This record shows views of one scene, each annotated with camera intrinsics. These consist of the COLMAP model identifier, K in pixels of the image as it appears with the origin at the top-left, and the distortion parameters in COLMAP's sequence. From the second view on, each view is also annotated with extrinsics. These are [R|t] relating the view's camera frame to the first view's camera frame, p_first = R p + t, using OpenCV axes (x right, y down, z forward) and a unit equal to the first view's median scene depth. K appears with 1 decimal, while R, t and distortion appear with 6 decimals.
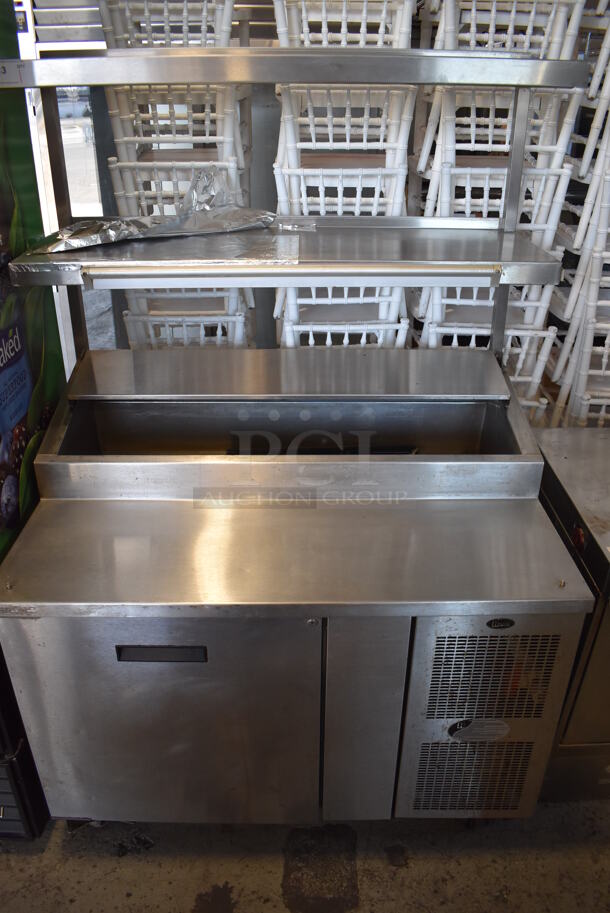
lens RADIAL K [[716.1, 0, 307.9], [0, 716.1, 462.8], [0, 0, 1]] dist [-0.096725, 0.012226]
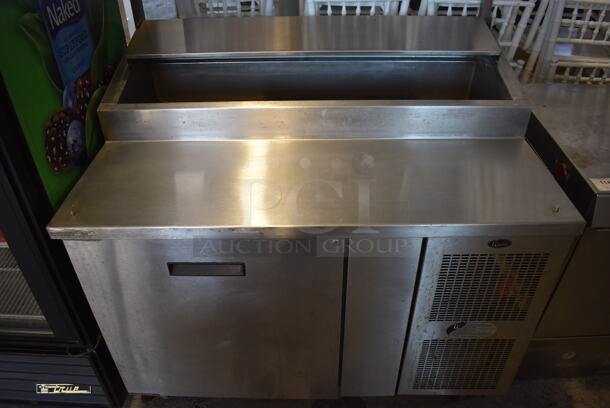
lens RADIAL K [[478.4, 0, 302.5], [0, 478.4, 206.0], [0, 0, 1]] dist [-0.096725, 0.012226]
pose [[0.999402, -0.003246, -0.034415, -0.017238], [0.008364, 0.988703, 0.149654, 0.041886], [0.033541, -0.149853, 0.988139, 0.203524]]
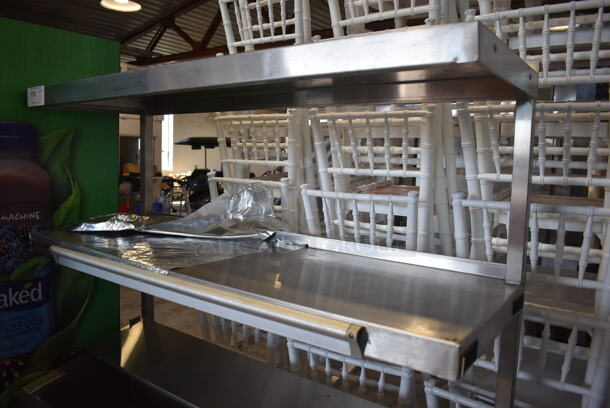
lens RADIAL K [[478.4, 0, 306.8], [0, 478.4, 198.3], [0, 0, 1]] dist [-0.096725, 0.012226]
pose [[0.794884, 0.068676, -0.602862, 0.429350], [-0.306198, 0.903182, -0.300840, -0.210911], [0.523834, 0.423728, 0.738954, 0.527001]]
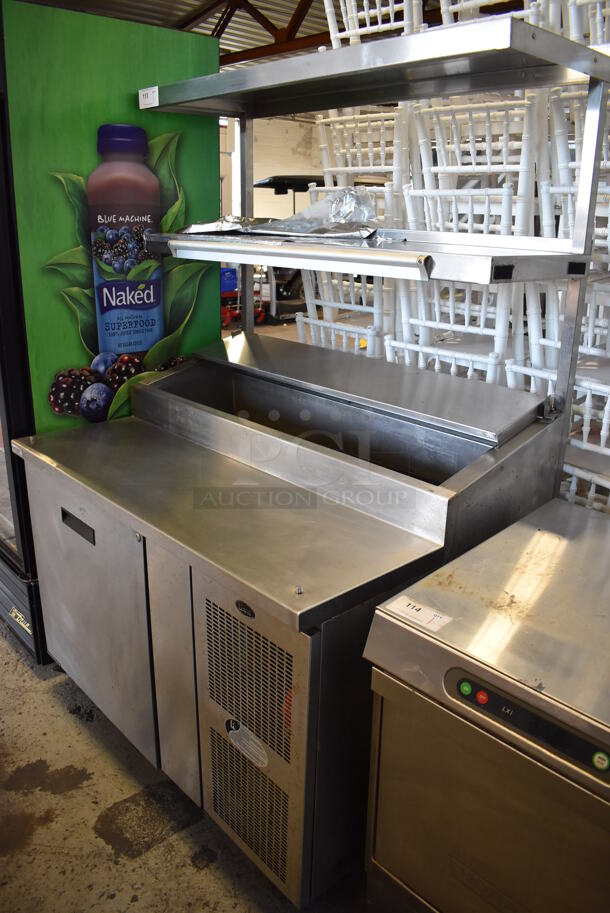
lens RADIAL K [[716.1, 0, 308.6], [0, 716.1, 458.8], [0, 0, 1]] dist [-0.096725, 0.012226]
pose [[0.669466, 0.250760, -0.699239, 0.760259], [-0.362447, 0.931916, -0.012812, 0.024176], [0.648419, 0.262014, 0.714773, 0.286461]]
